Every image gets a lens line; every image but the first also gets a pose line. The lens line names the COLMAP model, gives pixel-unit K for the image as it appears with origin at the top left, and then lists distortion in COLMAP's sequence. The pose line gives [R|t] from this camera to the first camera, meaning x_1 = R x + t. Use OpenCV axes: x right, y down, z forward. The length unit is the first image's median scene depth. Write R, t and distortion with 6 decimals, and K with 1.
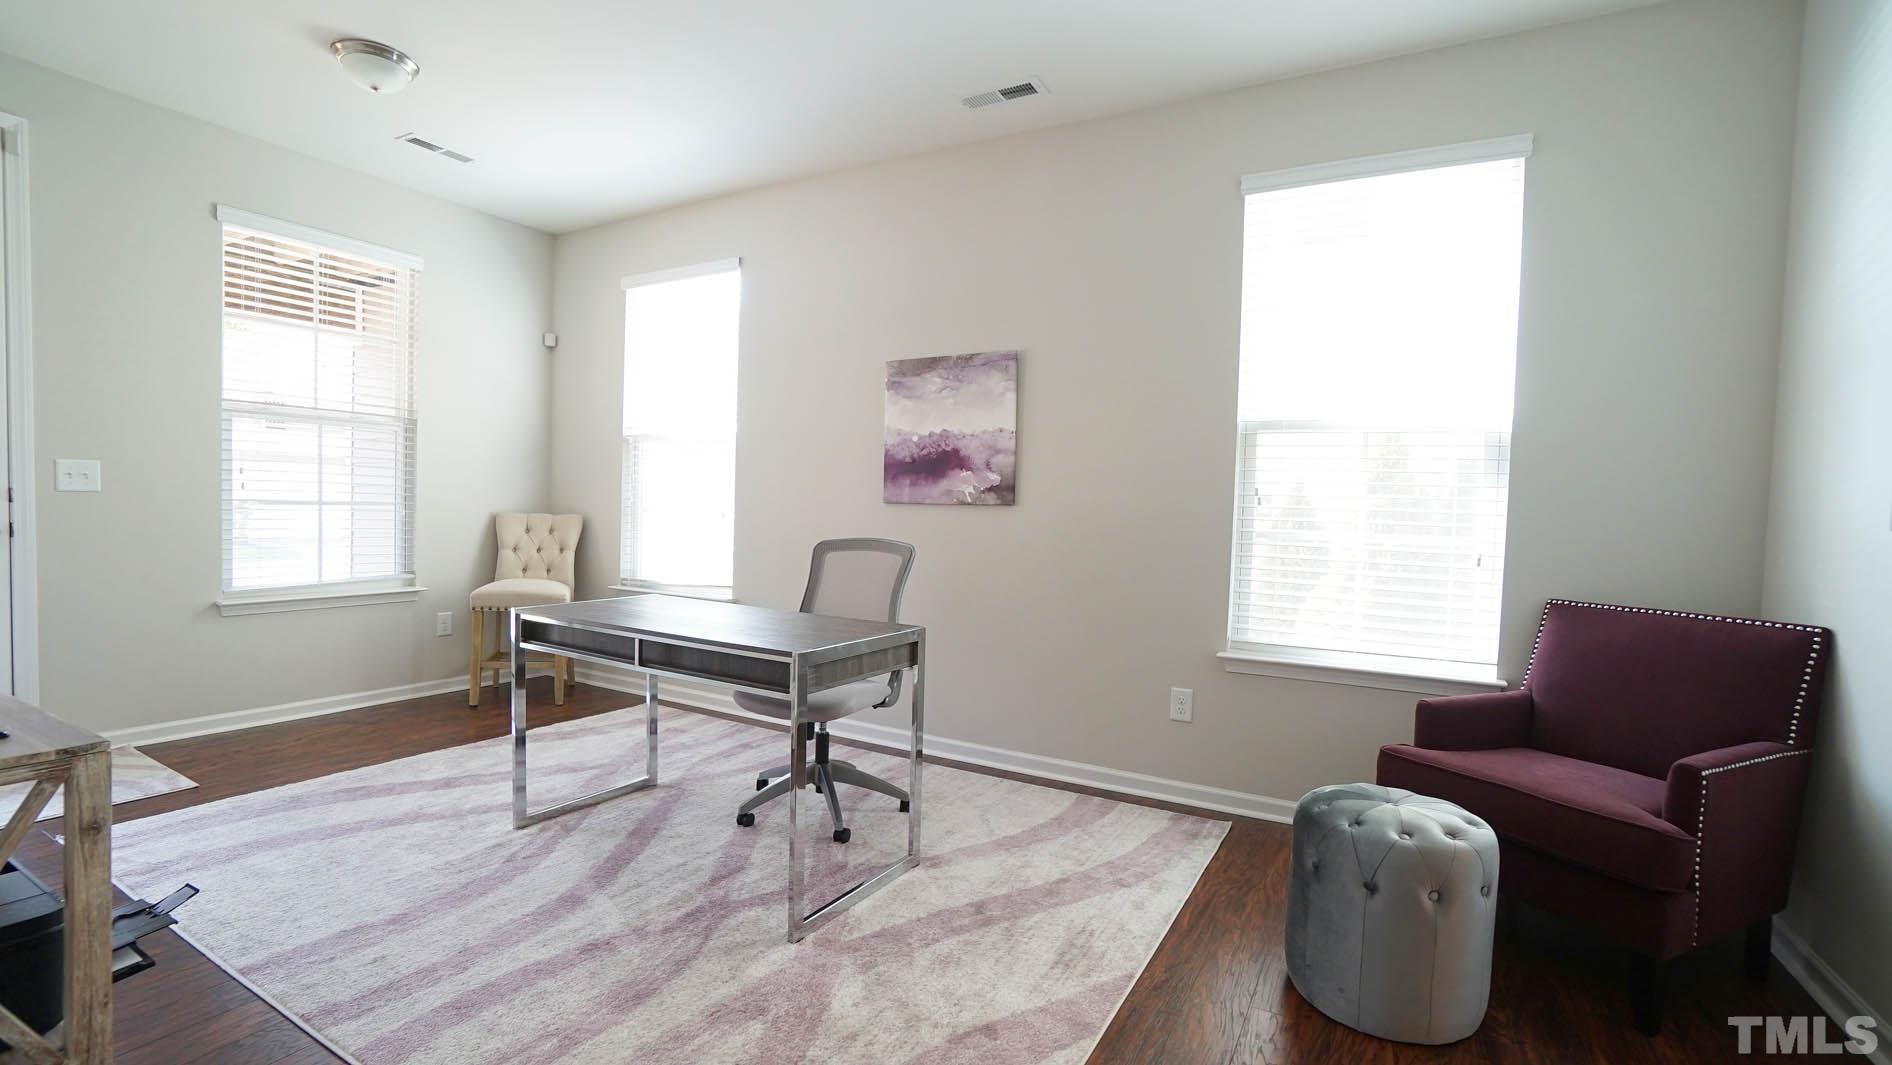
lens RADIAL K [[838.2, 0, 934.0], [0, 838.2, 539.3], [0, 0, 1]] dist [-0.063339, 0.023881]
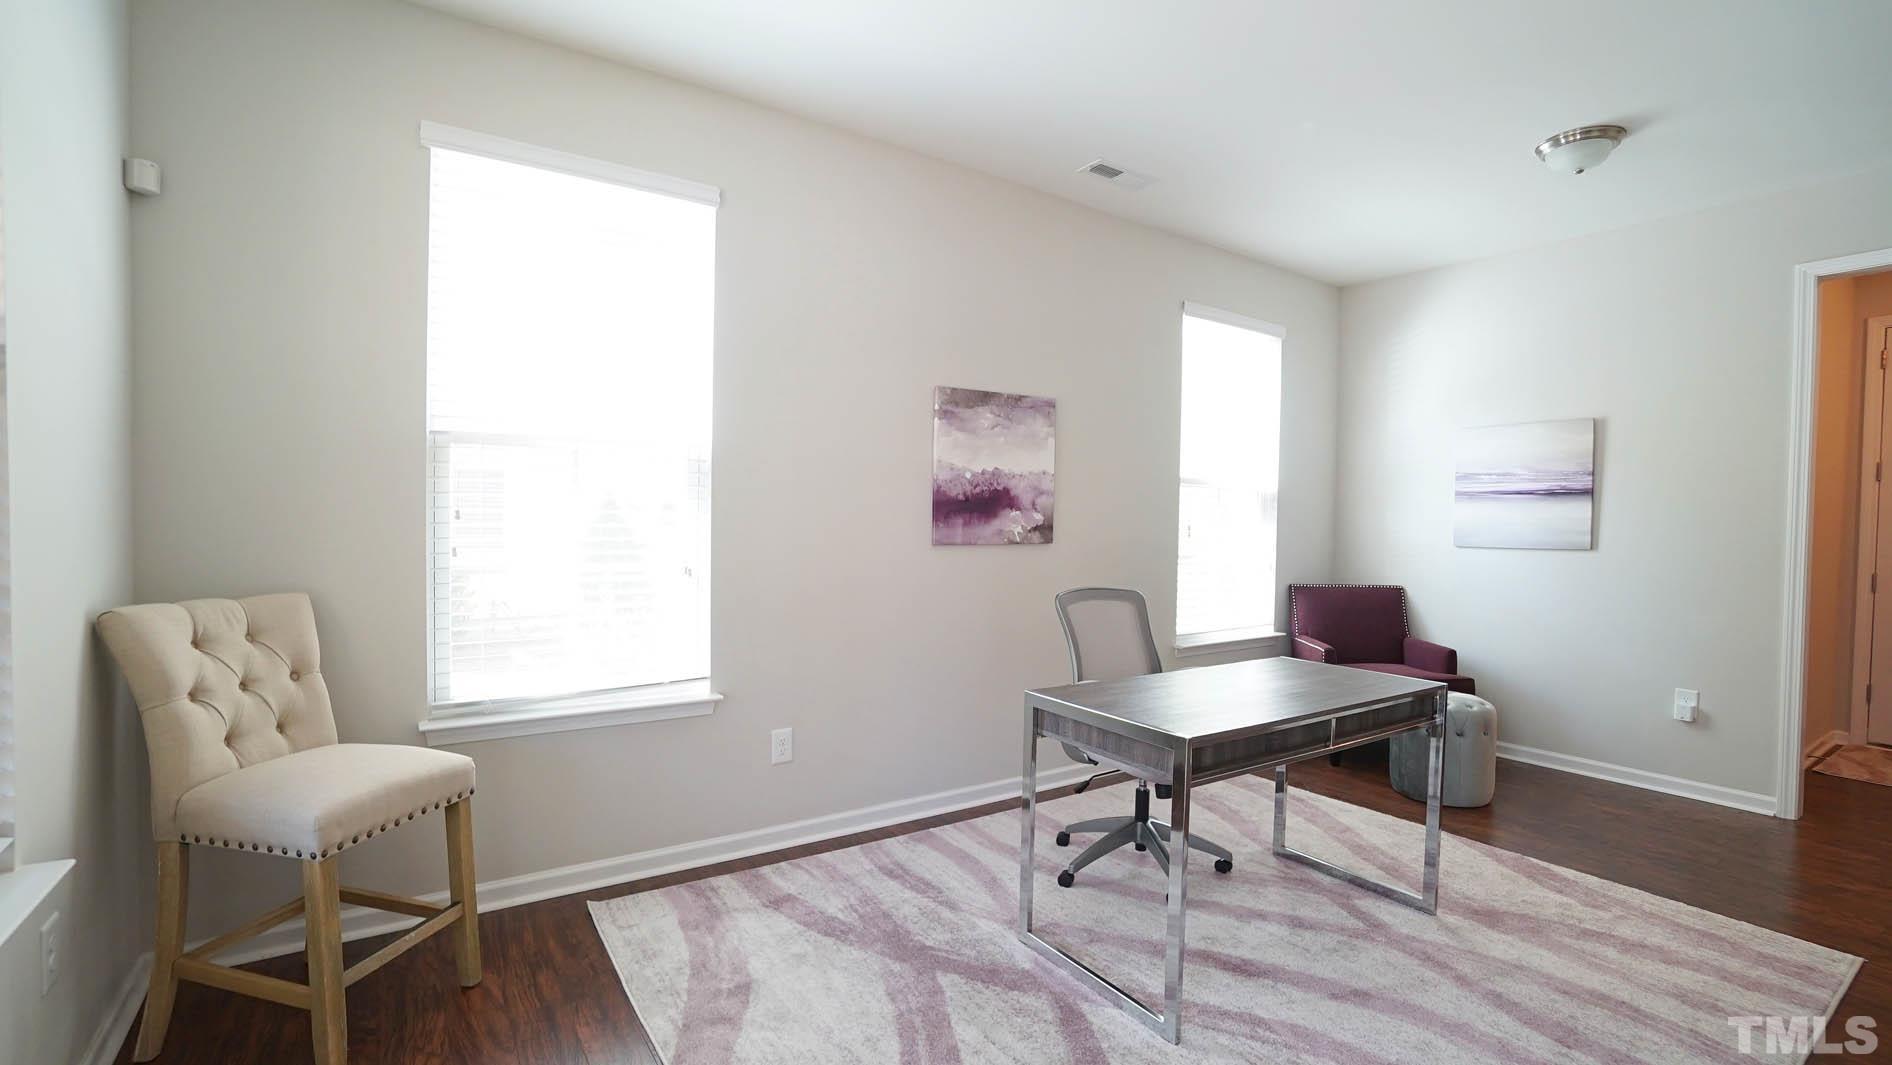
lens RADIAL K [[838.2, 0, 934.0], [0, 838.2, 539.3], [0, 0, 1]] dist [-0.063339, 0.023881]
pose [[0.434352, -0.050810, 0.899309, -0.899762], [0.026139, 0.998698, 0.043801, -0.092517], [-0.900364, 0.004482, 0.435114, 0.640286]]
